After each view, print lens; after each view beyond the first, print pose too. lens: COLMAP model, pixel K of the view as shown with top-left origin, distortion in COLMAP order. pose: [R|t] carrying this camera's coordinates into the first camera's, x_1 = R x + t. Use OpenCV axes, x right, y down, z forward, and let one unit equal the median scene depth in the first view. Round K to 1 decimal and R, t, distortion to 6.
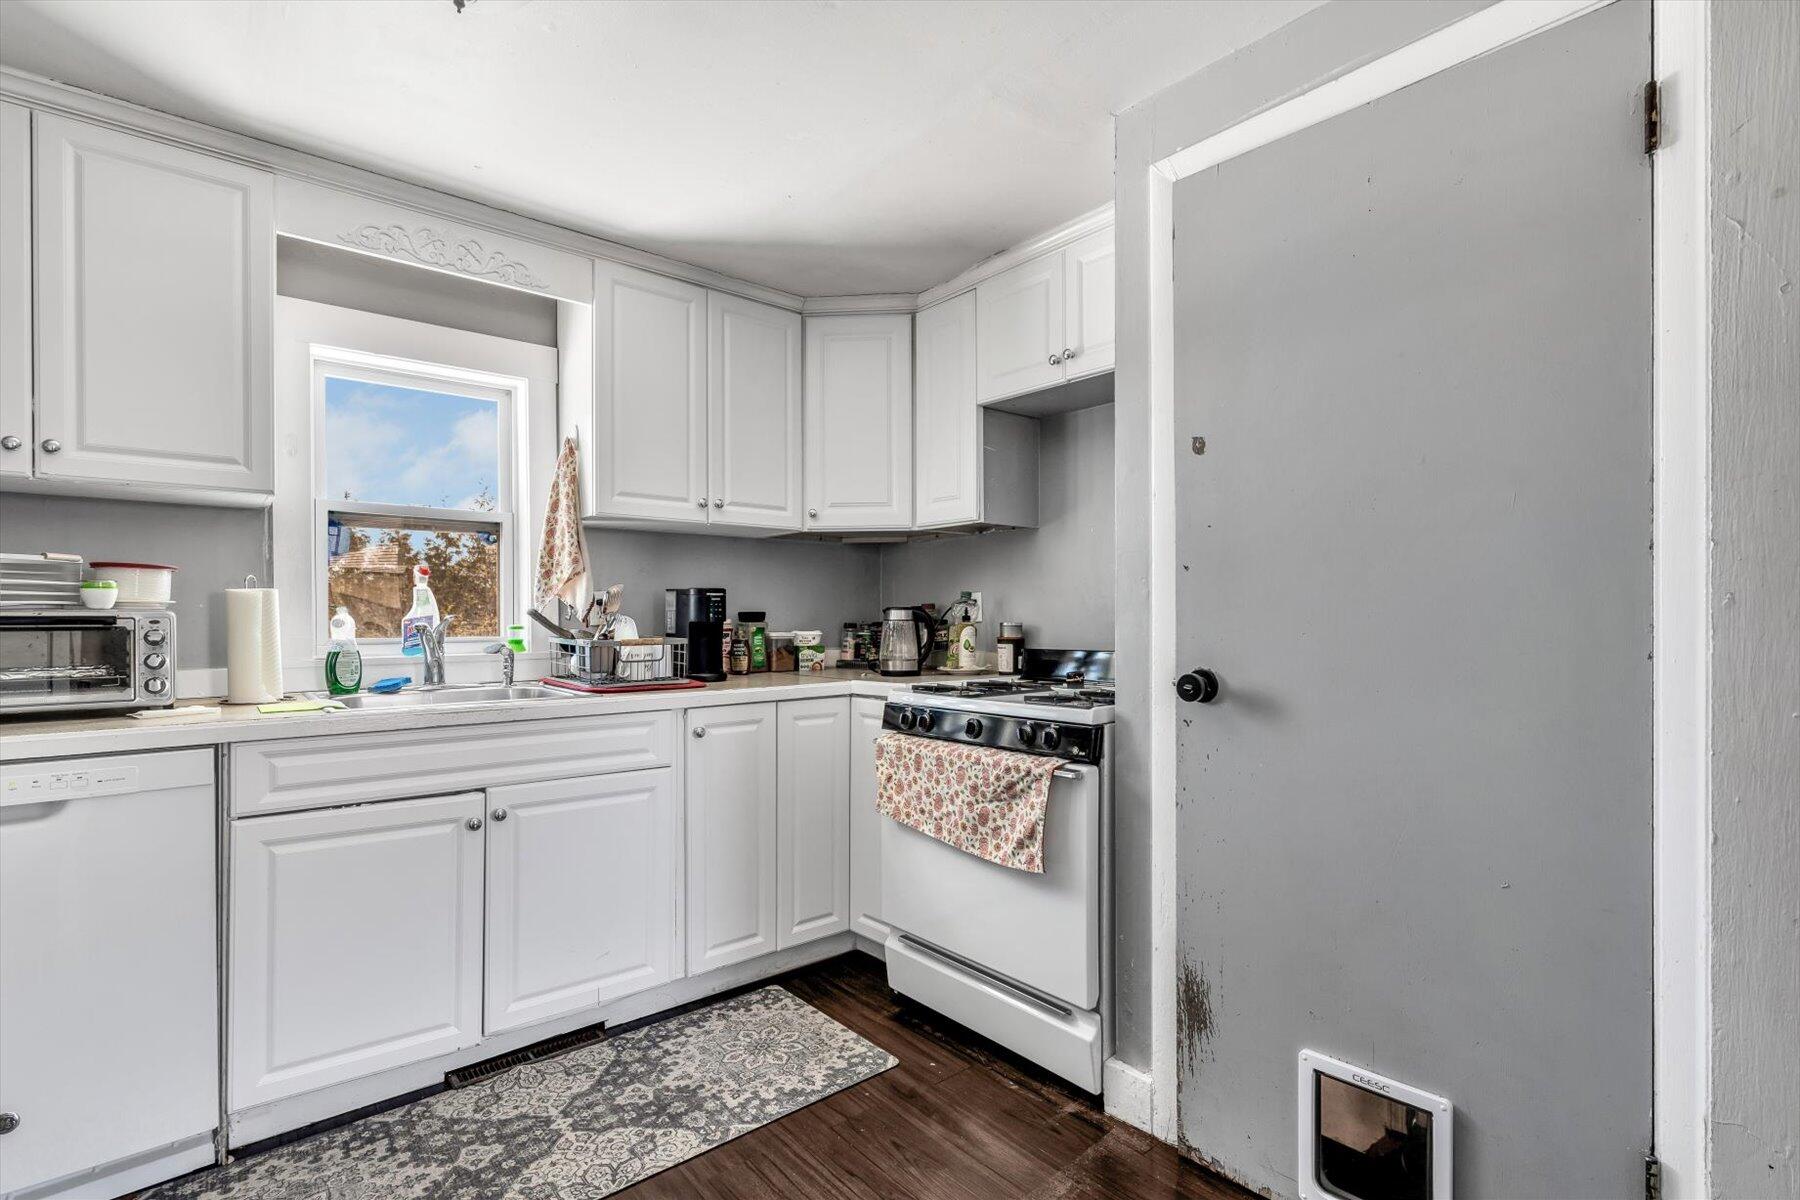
lens RADIAL K [[847.0, 0, 895.8], [0, 847.0, 623.8], [0, 0, 1]] dist [-0.000042, -0.000524]
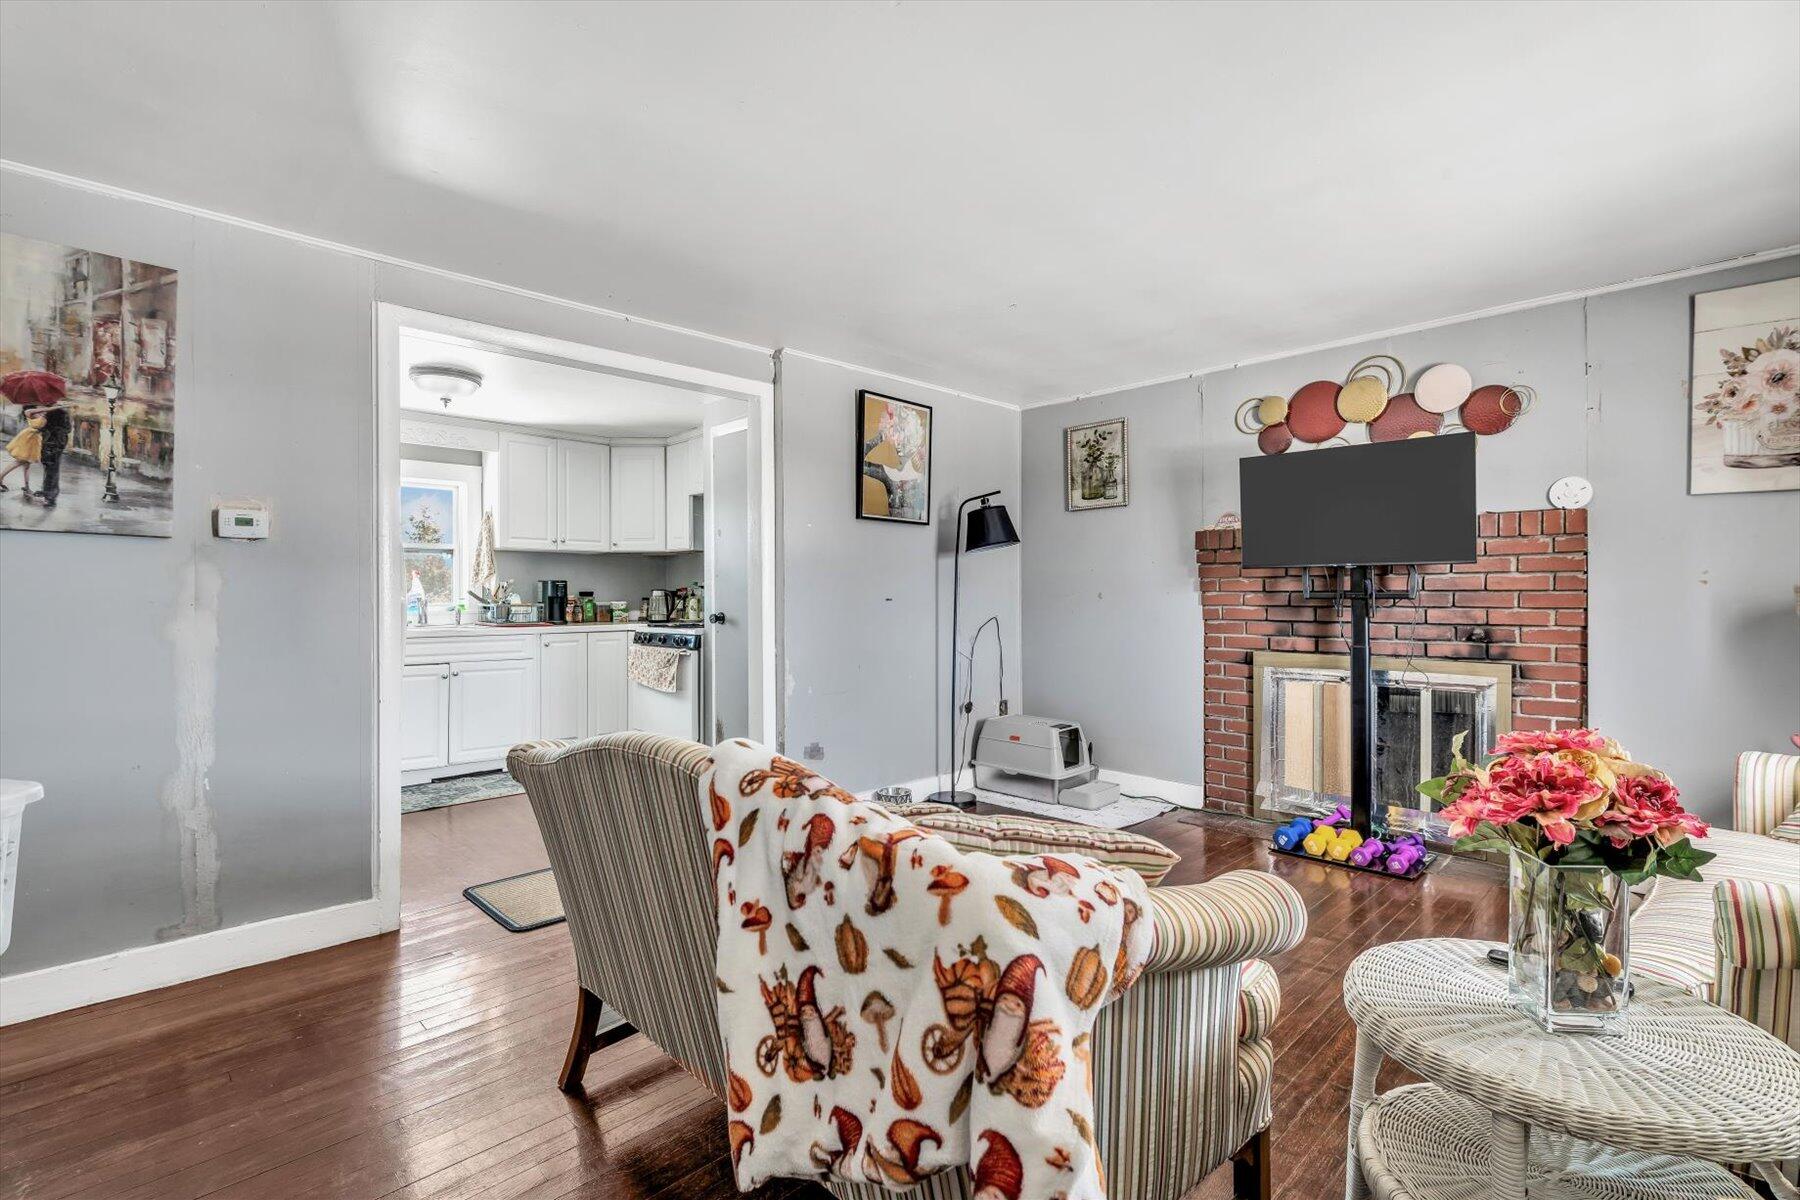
lens RADIAL K [[757.8, 0, 900.0], [0, 757.8, 600.0], [0, 0, 1]] dist [0.000599, -0.000035]
pose [[0.993793, -0.001090, 0.111236, 0.528815], [0.001389, 0.999996, -0.002617, 0.016234], [-0.111233, 0.002756, 0.993791, -1.234307]]
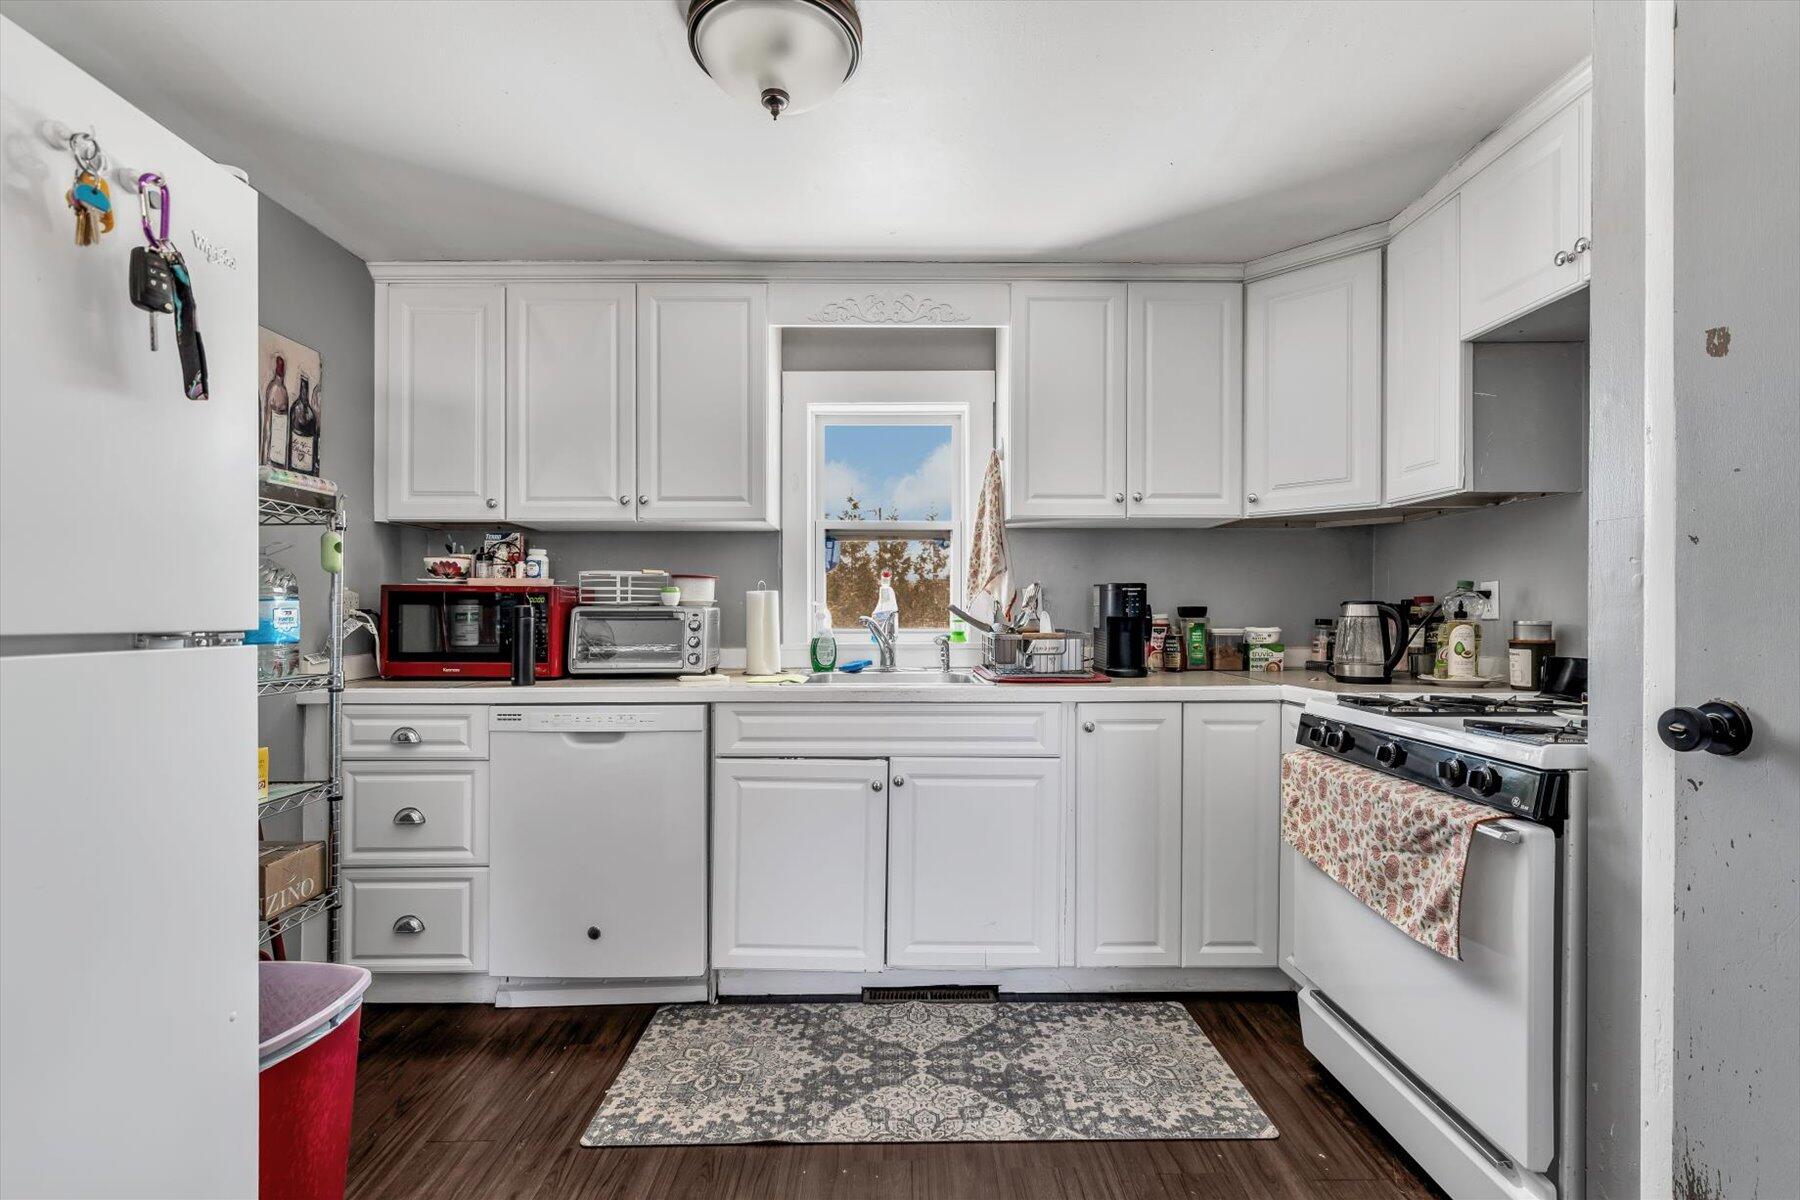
lens RADIAL K [[801.4, 0, 893.6], [0, 801.4, 615.3], [0, 0, 1]] dist [0.000747, -0.000478]
pose [[0.773331, 0.006177, -0.633972, 0.207343], [-0.006756, 0.999976, 0.001501, -0.004852], [0.633966, 0.003122, 0.773354, 0.126192]]
